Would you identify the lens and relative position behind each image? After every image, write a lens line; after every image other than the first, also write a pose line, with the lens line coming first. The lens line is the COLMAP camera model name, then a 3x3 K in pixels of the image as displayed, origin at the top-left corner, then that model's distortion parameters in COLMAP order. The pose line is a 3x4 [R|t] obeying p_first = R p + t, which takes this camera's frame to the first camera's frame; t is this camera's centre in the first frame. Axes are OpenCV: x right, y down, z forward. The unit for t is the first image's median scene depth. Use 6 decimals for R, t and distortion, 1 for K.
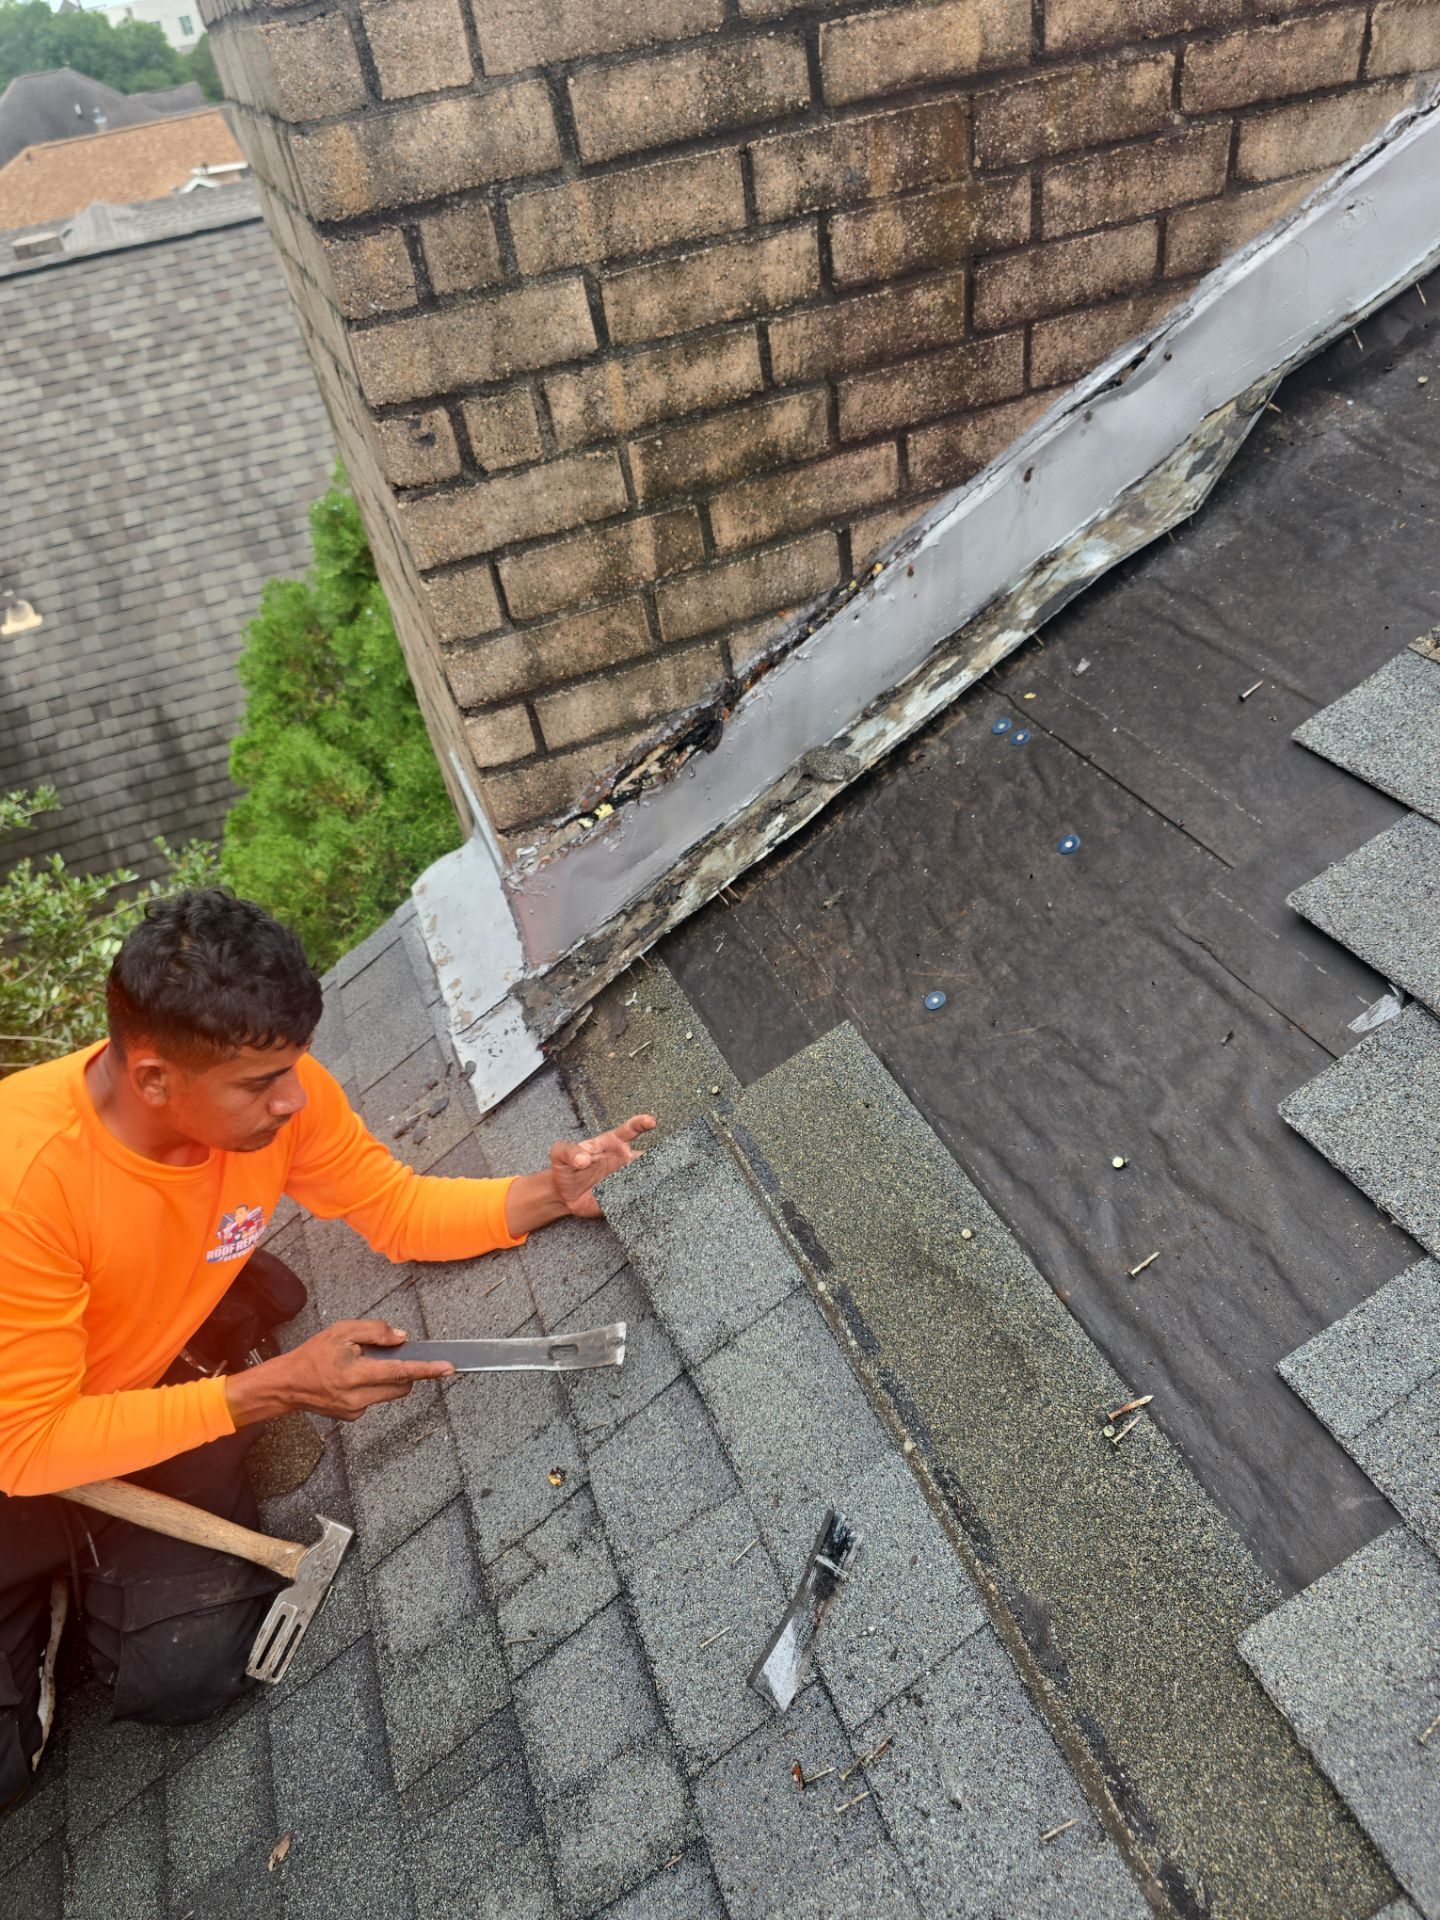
lens RADIAL K [[1256.1, 0, 719.0], [0, 1256.1, 964.3], [0, 0, 1]] dist [0.049034, -0.050219]
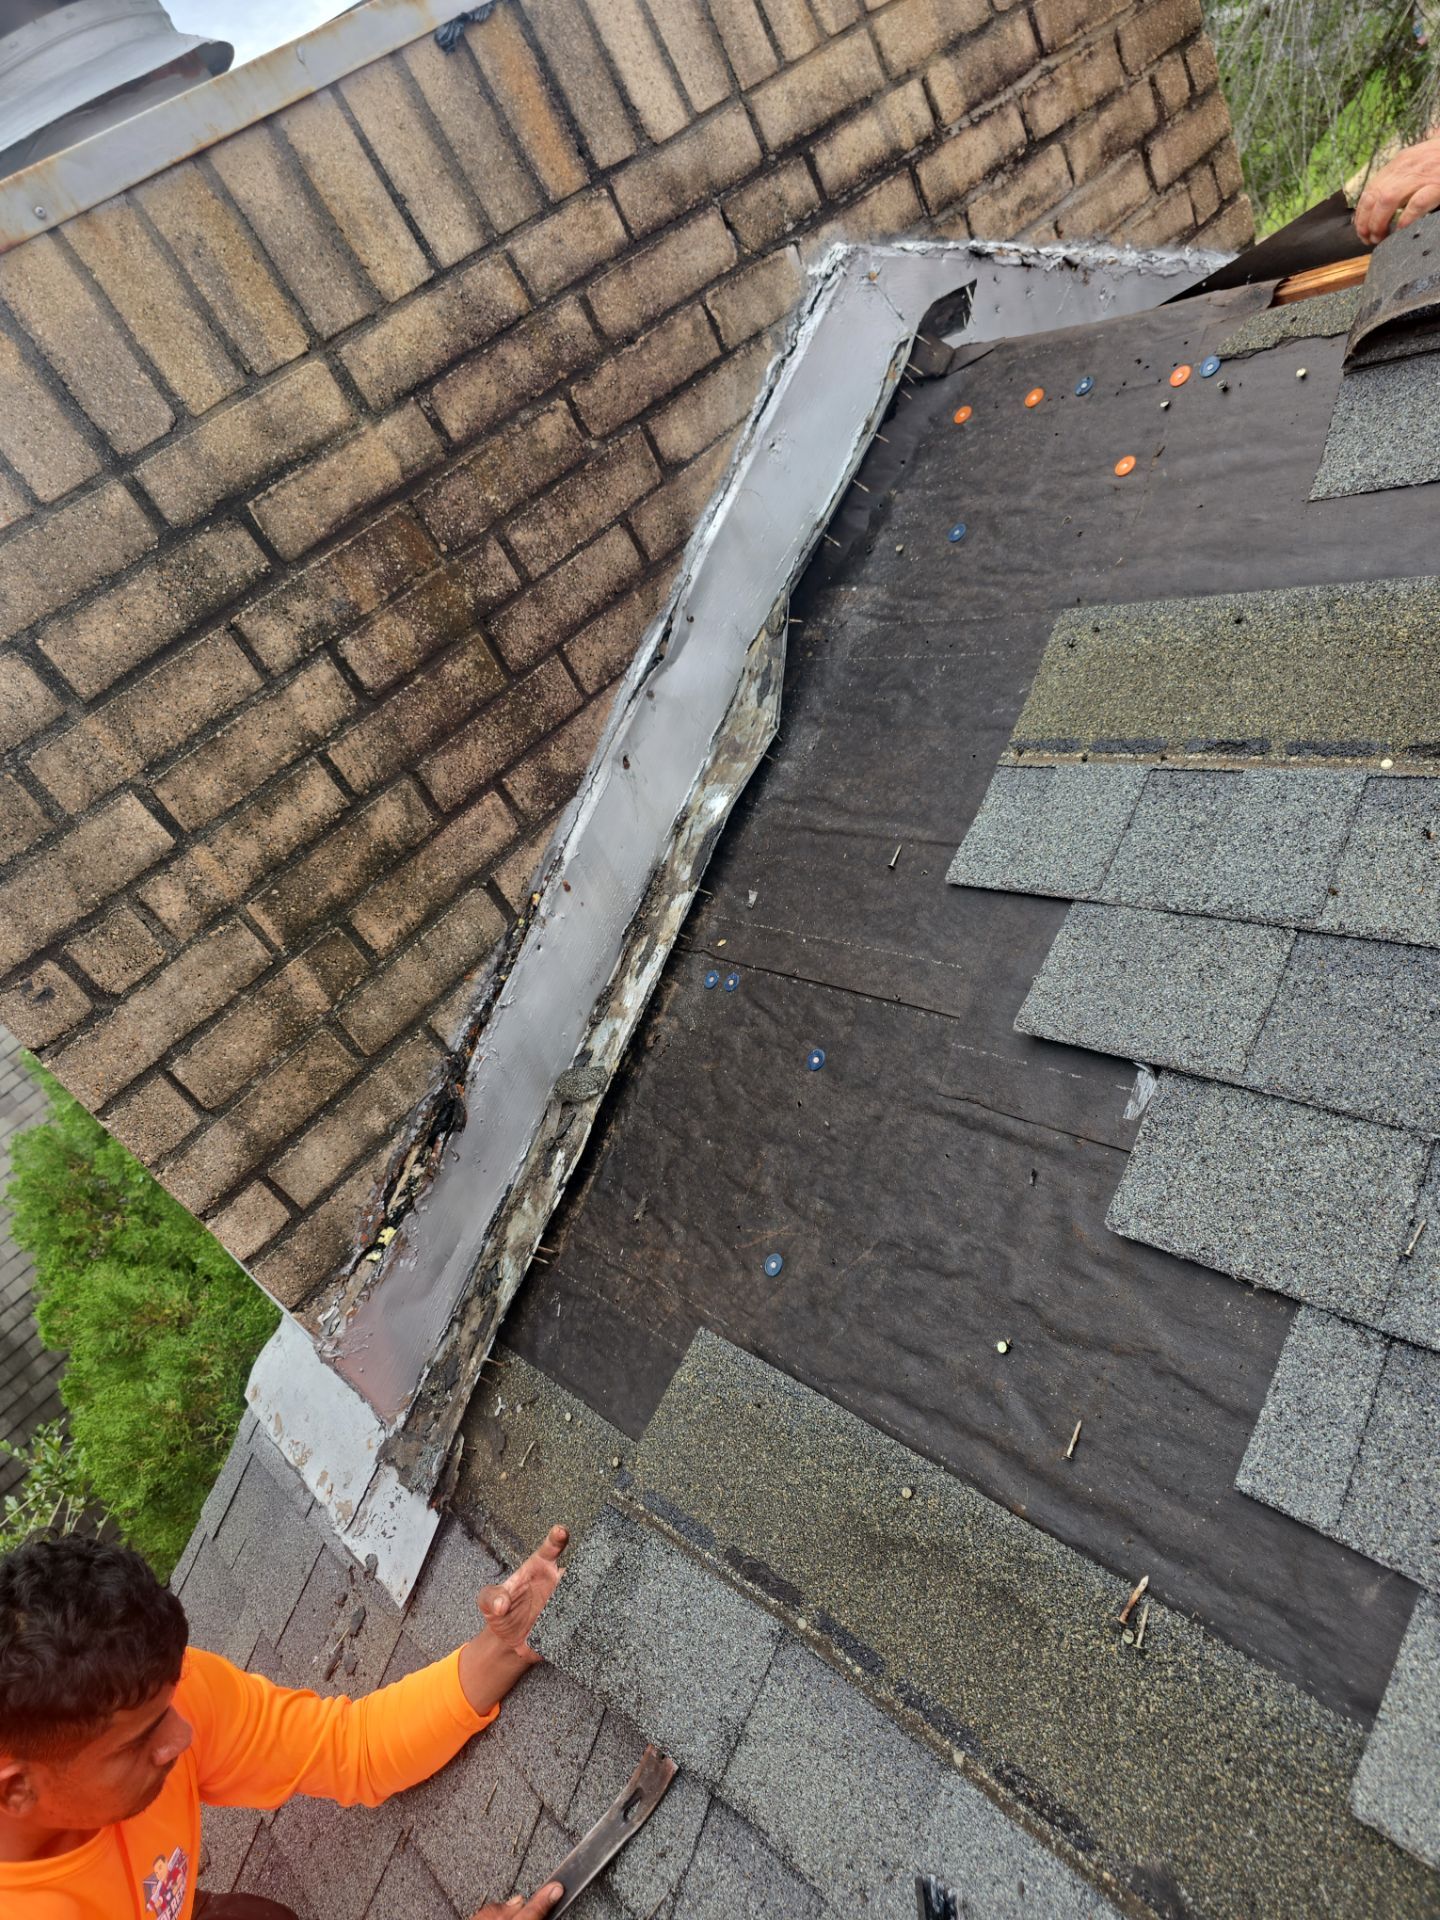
lens RADIAL K [[1256.1, 0, 707.9], [0, 1256.1, 978.2], [0, 0, 1]] dist [0.049034, -0.050219]
pose [[0.885910, -0.438764, 0.150499, 0.075989], [0.460123, 0.872326, -0.165329, -0.025846], [-0.058744, 0.215715, 0.974688, 0.011019]]
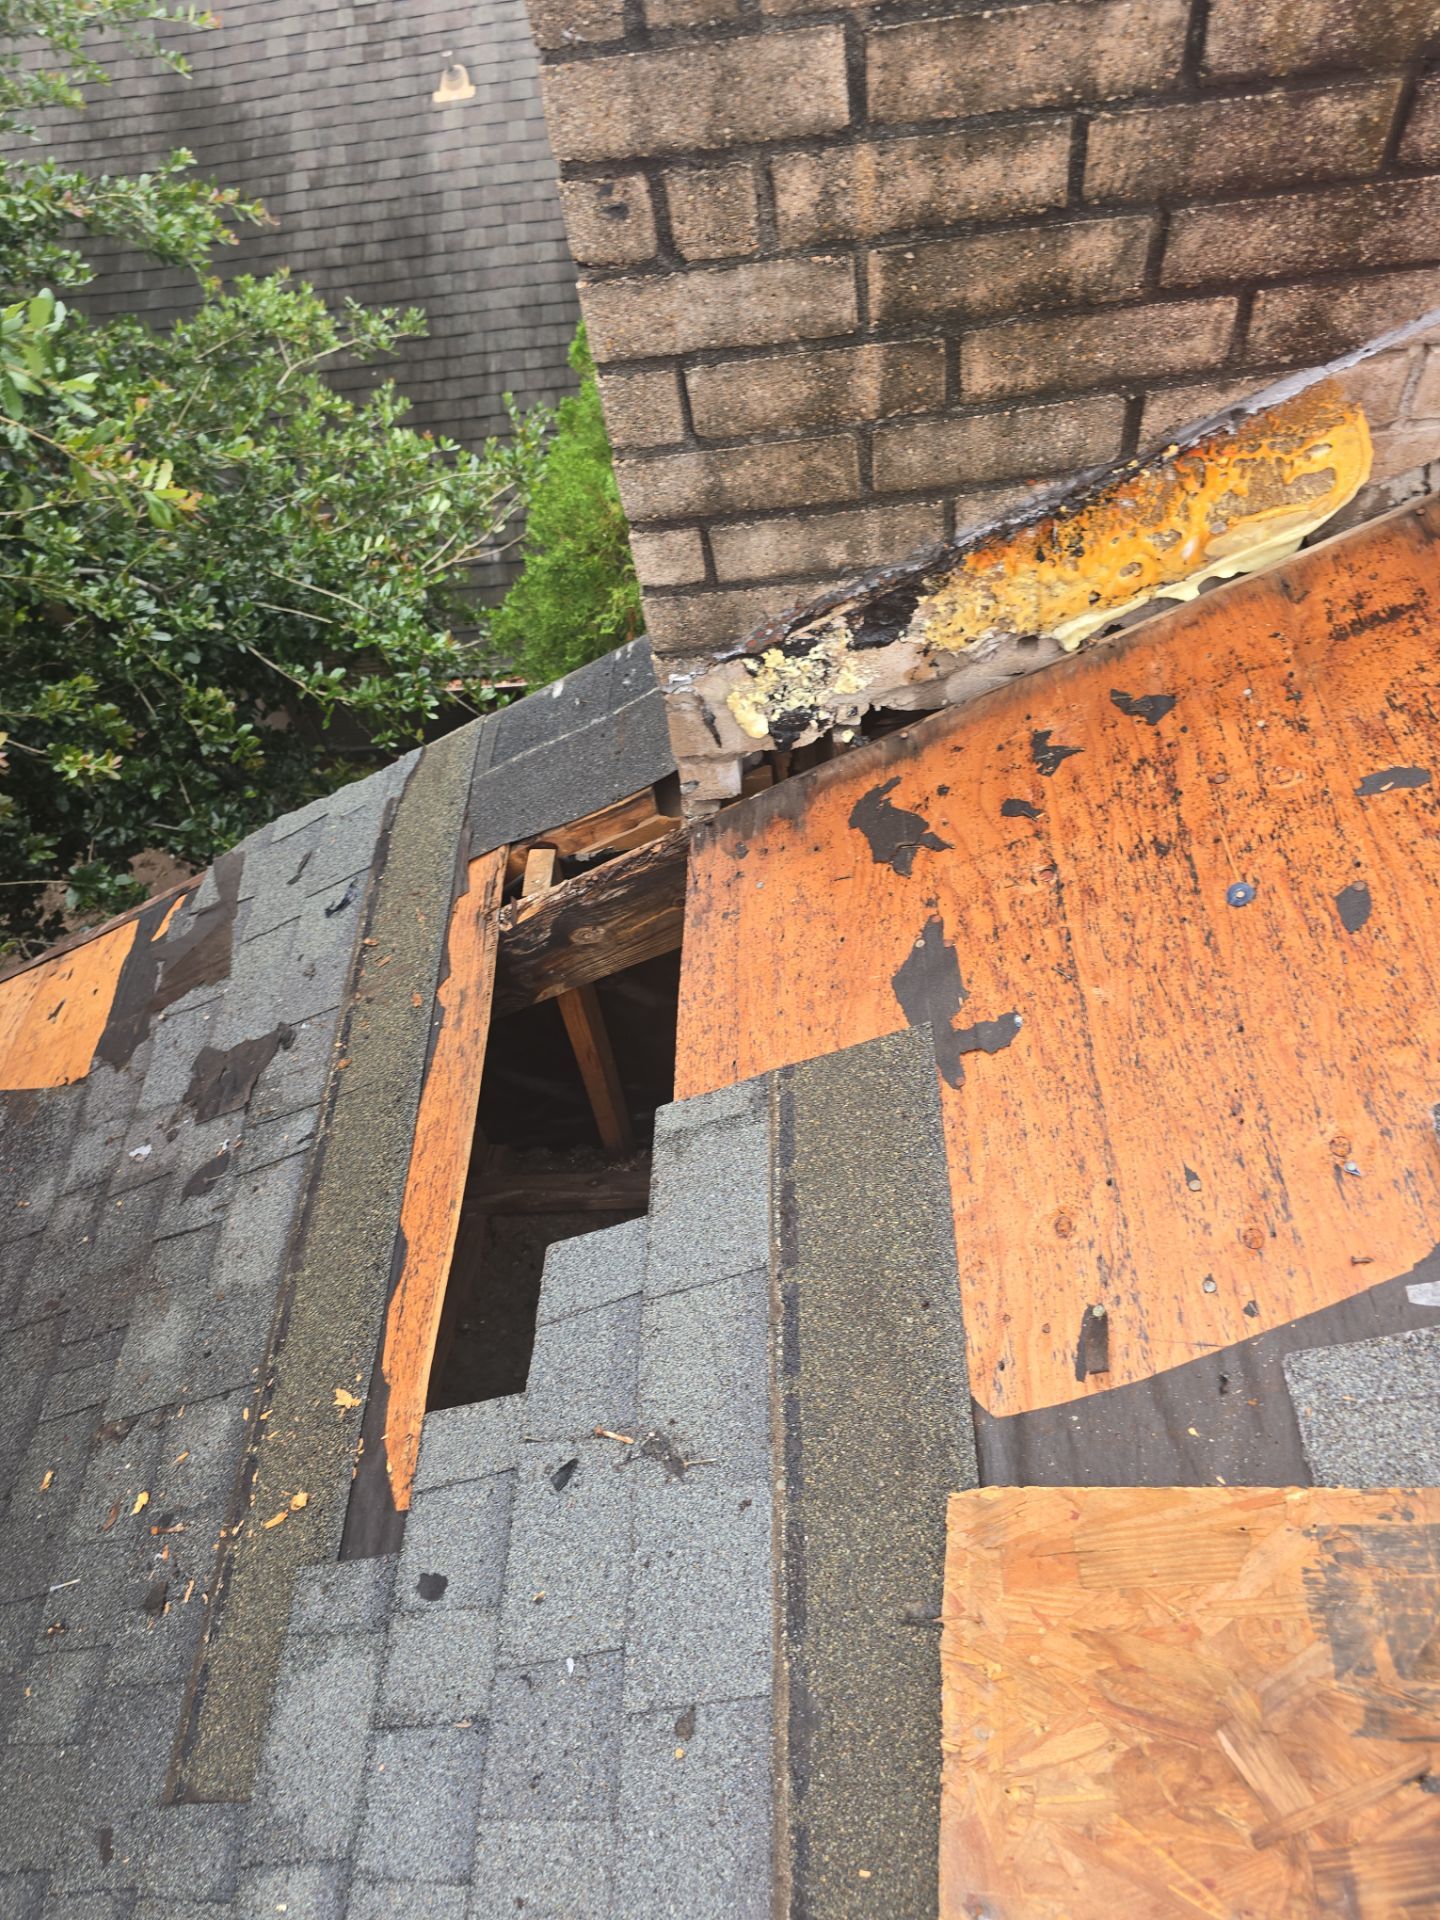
lens RADIAL K [[1256.1, 0, 728.8], [0, 1256.1, 955.5], [0, 0, 1]] dist [0.049034, -0.050219]
pose [[0.931716, 0.312803, -0.184555, 0.127048], [-0.245300, 0.916718, 0.315365, -0.232738], [0.267832, -0.248560, 0.930851, 0.129601]]
